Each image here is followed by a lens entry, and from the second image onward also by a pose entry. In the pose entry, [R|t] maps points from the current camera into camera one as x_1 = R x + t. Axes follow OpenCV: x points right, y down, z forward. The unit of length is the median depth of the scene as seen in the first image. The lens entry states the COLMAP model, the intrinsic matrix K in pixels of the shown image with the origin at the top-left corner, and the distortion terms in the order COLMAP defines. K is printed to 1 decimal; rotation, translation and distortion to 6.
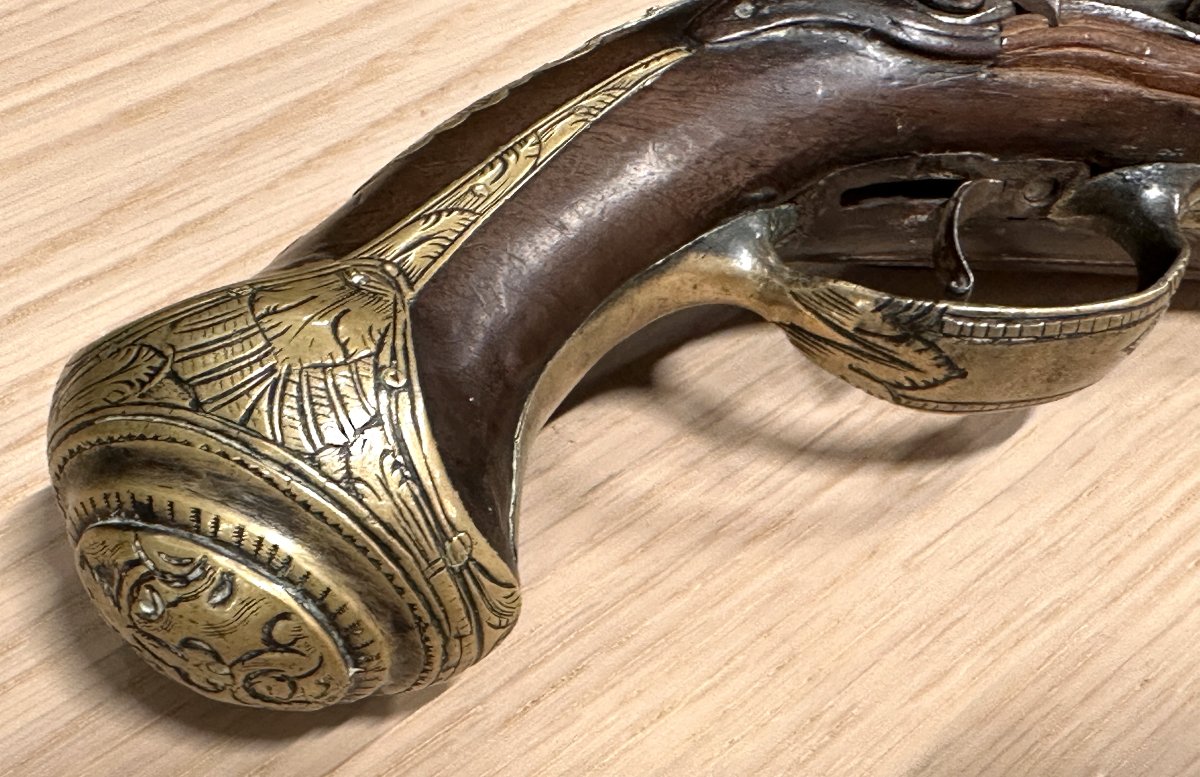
lens RADIAL K [[1741.7, 0, 600.0], [0, 1741.7, 388.5], [0, 0, 1]] dist [0.014384, -0.043427]
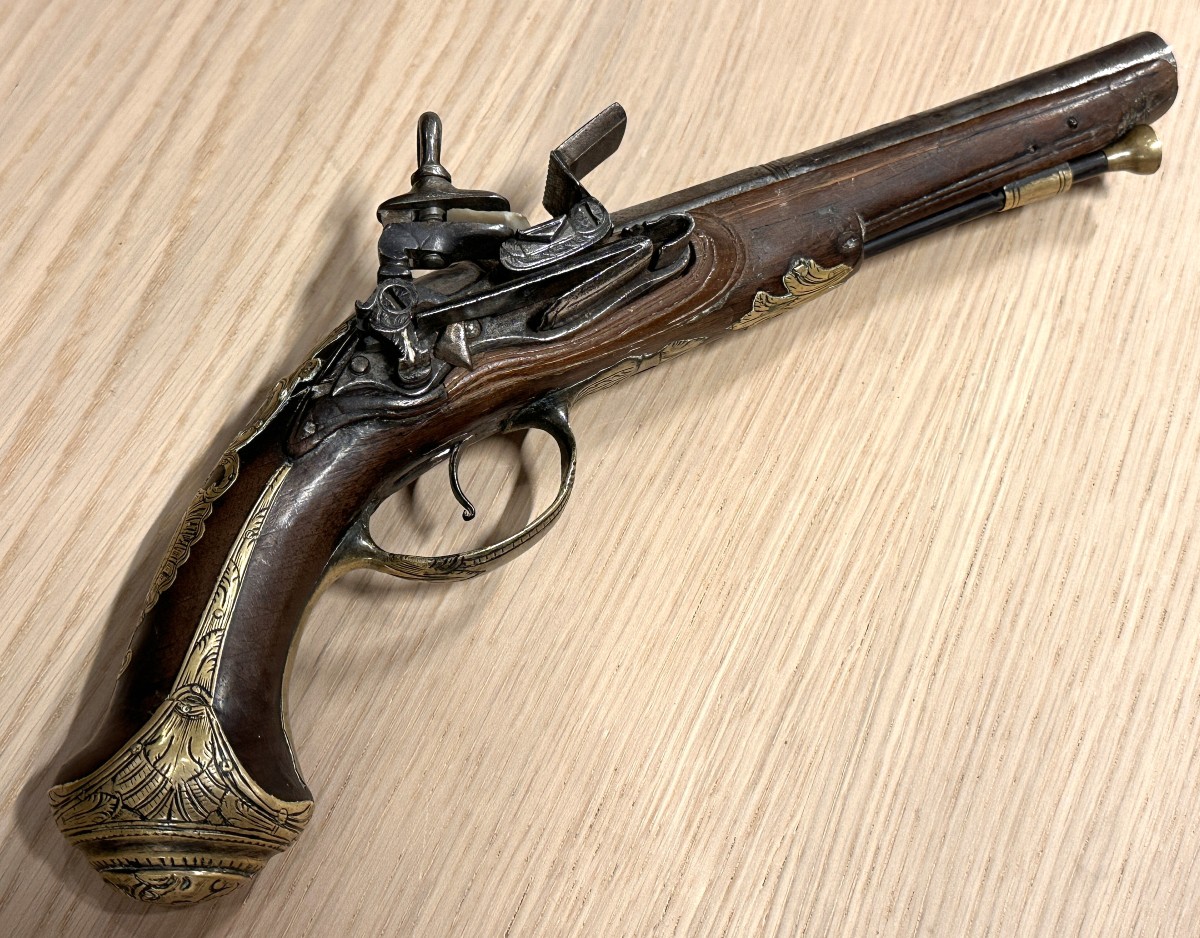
lens RADIAL K [[1461.2, 0, 600.0], [0, 1461.2, 469.0], [0, 0, 1]] dist [0.102854, -0.044396]
pose [[0.925363, -0.345128, 0.156812, 0.117900], [0.298400, 0.918293, 0.260186, -0.534497], [-0.233797, -0.193973, 0.952740, -0.613681]]
